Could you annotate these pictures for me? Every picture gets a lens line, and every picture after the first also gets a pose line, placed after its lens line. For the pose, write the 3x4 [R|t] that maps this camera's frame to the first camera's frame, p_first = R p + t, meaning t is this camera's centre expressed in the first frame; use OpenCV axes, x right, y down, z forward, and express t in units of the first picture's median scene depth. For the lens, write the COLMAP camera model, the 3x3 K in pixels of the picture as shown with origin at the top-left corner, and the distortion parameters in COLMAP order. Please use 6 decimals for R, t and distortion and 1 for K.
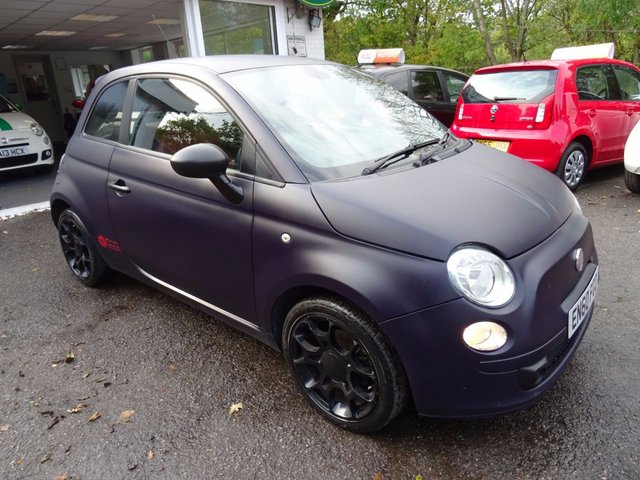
lens RADIAL K [[440.7, 0, 324.2], [0, 440.7, 242.0], [0, 0, 1]] dist [0.005788, -0.012159]
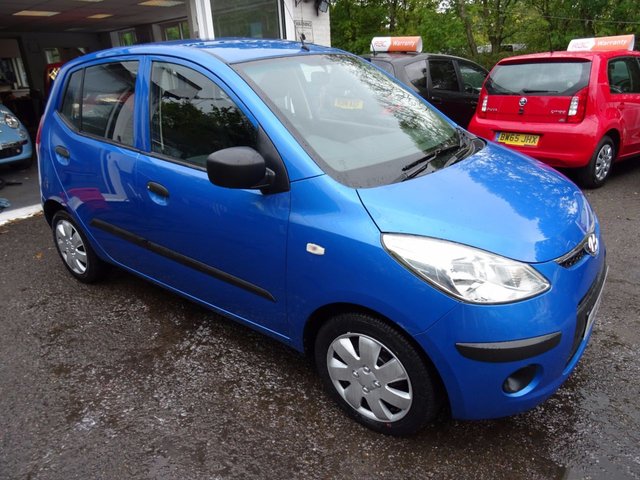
lens RADIAL K [[440.7, 0, 321.7], [0, 440.7, 239.6], [0, 0, 1]] dist [0.005788, -0.012159]
pose [[0.997531, -0.016568, 0.068241, -0.110076], [0.014709, 0.999509, 0.027651, -0.024051], [-0.068665, -0.026579, 0.997286, 0.039333]]
